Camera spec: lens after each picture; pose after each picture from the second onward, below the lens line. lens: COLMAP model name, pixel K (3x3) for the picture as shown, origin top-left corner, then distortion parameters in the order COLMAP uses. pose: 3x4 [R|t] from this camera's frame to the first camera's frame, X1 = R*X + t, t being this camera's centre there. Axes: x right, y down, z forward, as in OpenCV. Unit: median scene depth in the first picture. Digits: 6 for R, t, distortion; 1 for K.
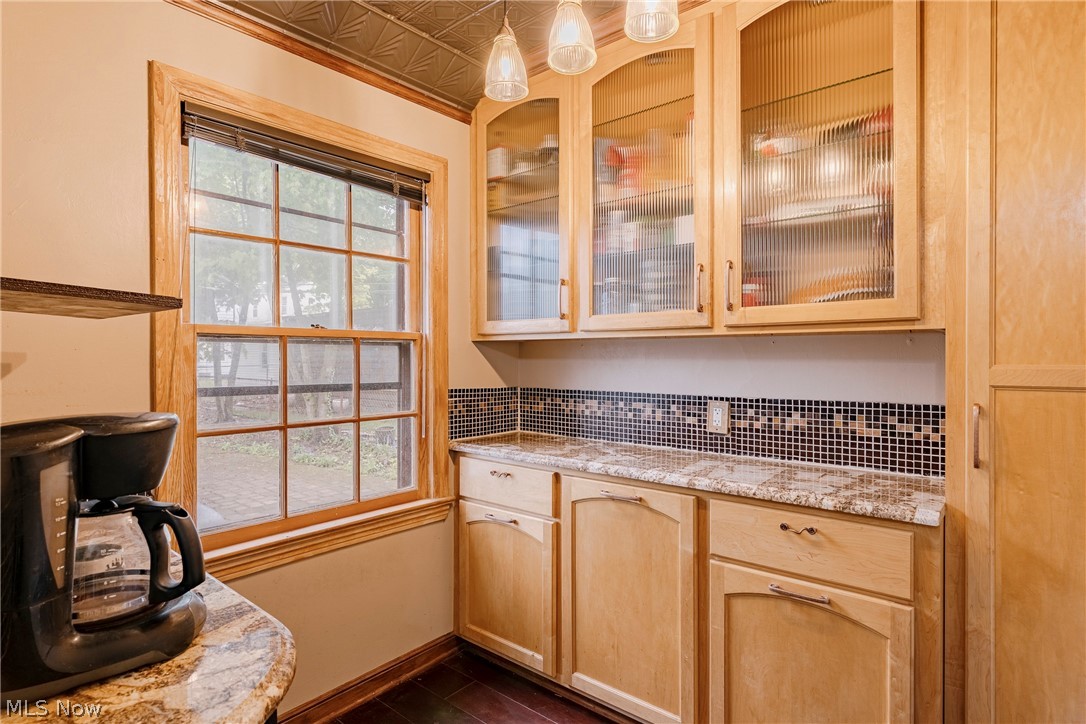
lens RADIAL K [[580.2, 0, 541.8], [0, 580.2, 356.3], [0, 0, 1]] dist [-0.006770, -0.000886]
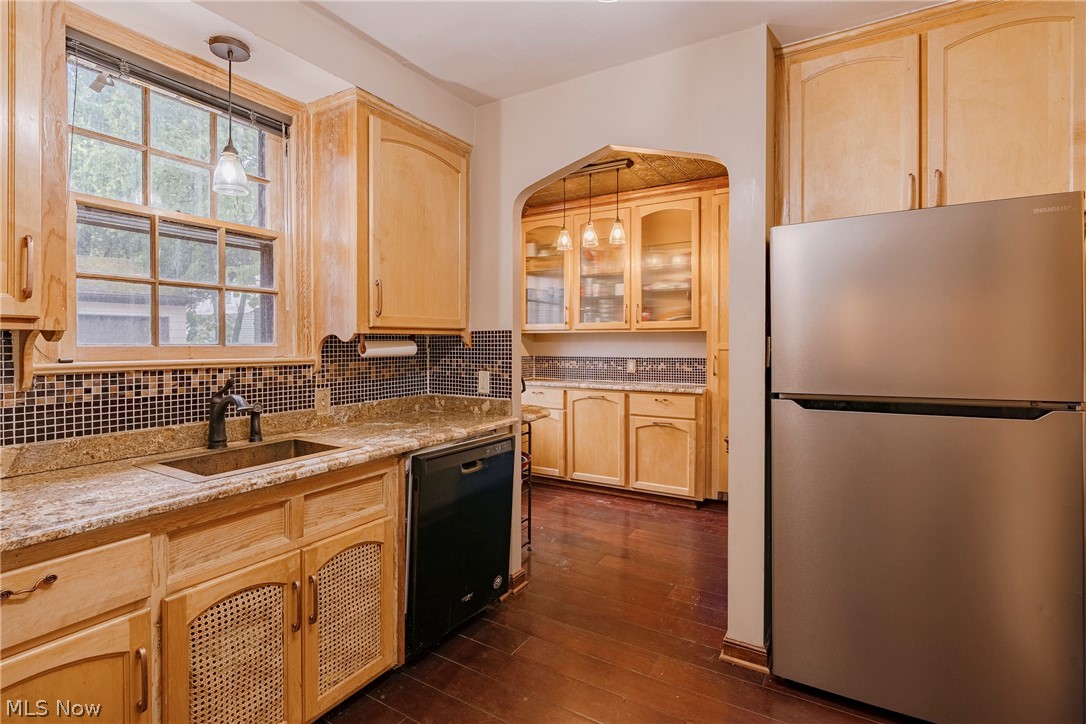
lens RADIAL K [[516.8, 0, 543.8], [0, 516.8, 350.7], [0, 0, 1]] dist [0.000681, 0.000595]
pose [[0.987408, -0.003076, 0.158161, -0.428861], [0.000502, 0.999867, 0.016314, 0.008532], [-0.158190, -0.016029, 0.987278, -1.151280]]
